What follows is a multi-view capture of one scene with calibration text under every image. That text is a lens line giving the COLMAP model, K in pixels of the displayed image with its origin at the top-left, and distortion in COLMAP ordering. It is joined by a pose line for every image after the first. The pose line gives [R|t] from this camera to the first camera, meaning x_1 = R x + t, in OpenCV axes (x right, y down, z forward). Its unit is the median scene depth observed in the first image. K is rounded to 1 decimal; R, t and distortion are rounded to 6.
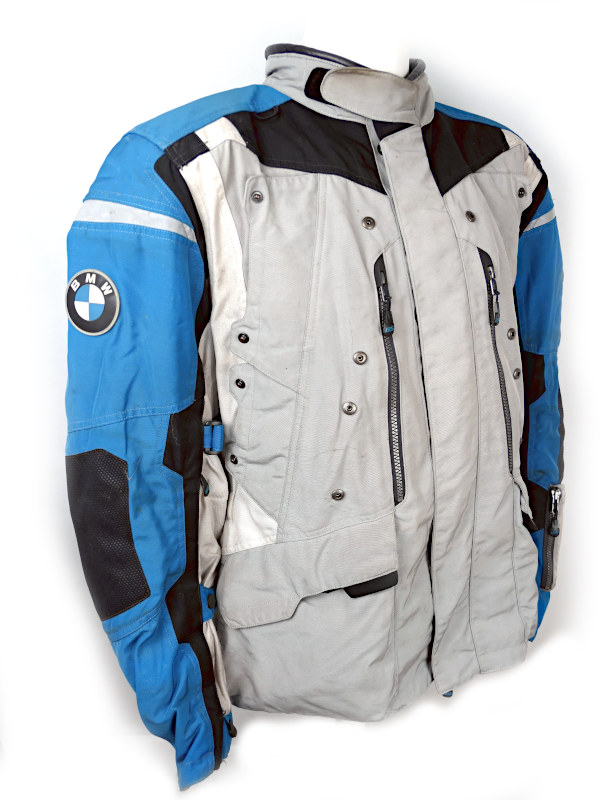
lens RADIAL K [[614.8, 0, 300.0], [0, 614.8, 400.0], [0, 0, 1]] dist [-0.002039, -0.005592]
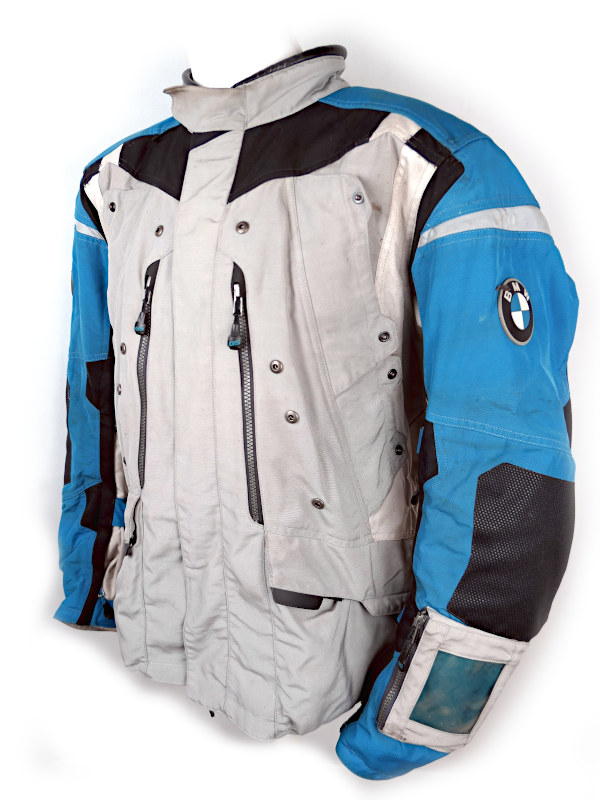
lens RADIAL K [[614.8, 0, 300.0], [0, 614.8, 400.0], [0, 0, 1]] dist [-0.002039, -0.005592]
pose [[0.515161, 0.262897, -0.815778, 1.158240], [-0.241050, 0.957820, 0.156450, -0.221343], [0.822498, 0.116046, 0.556803, 0.607466]]
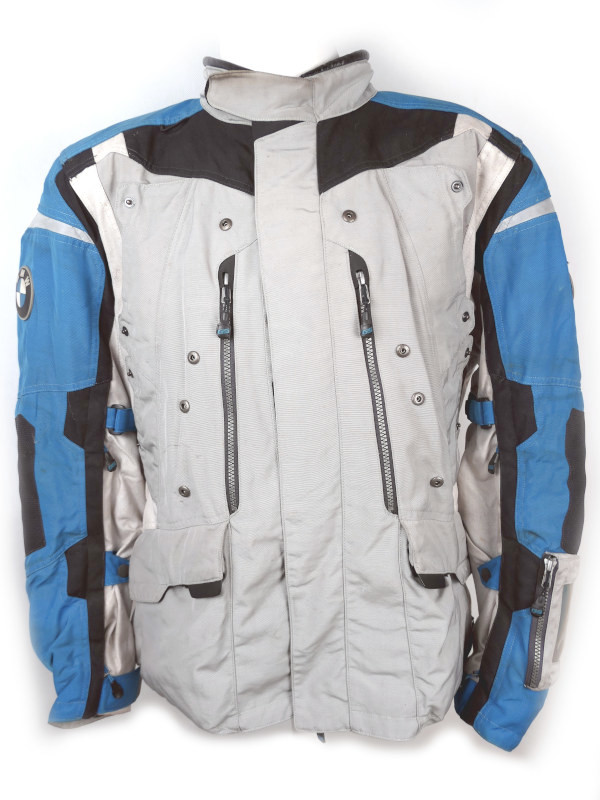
lens RADIAL K [[626.5, 0, 290.8], [0, 626.5, 399.1], [0, 0, 1]] dist [-0.005573, -0.000848]
pose [[0.860467, 0.120534, -0.495043, 0.707226], [-0.131721, 0.991209, 0.012389, -0.032684], [0.492185, 0.054547, 0.868780, 0.177927]]
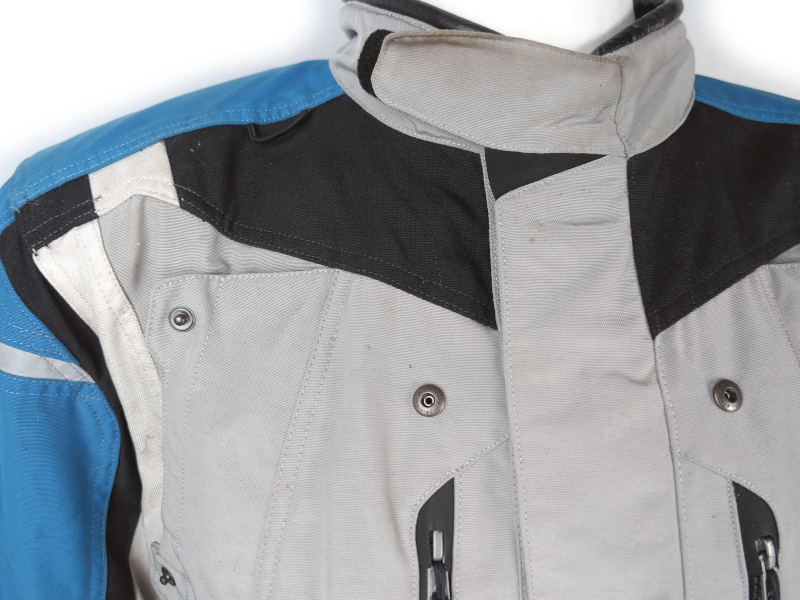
lens RADIAL K [[614.8, 0, 400.0], [0, 614.8, 300.0], [0, 0, 1]] dist [-0.002039, -0.005592]
pose [[0.921589, 0.128208, -0.366384, 0.226478], [-0.138231, 0.990399, -0.001133, -0.336713], [0.362721, 0.051690, 0.930463, 0.579819]]
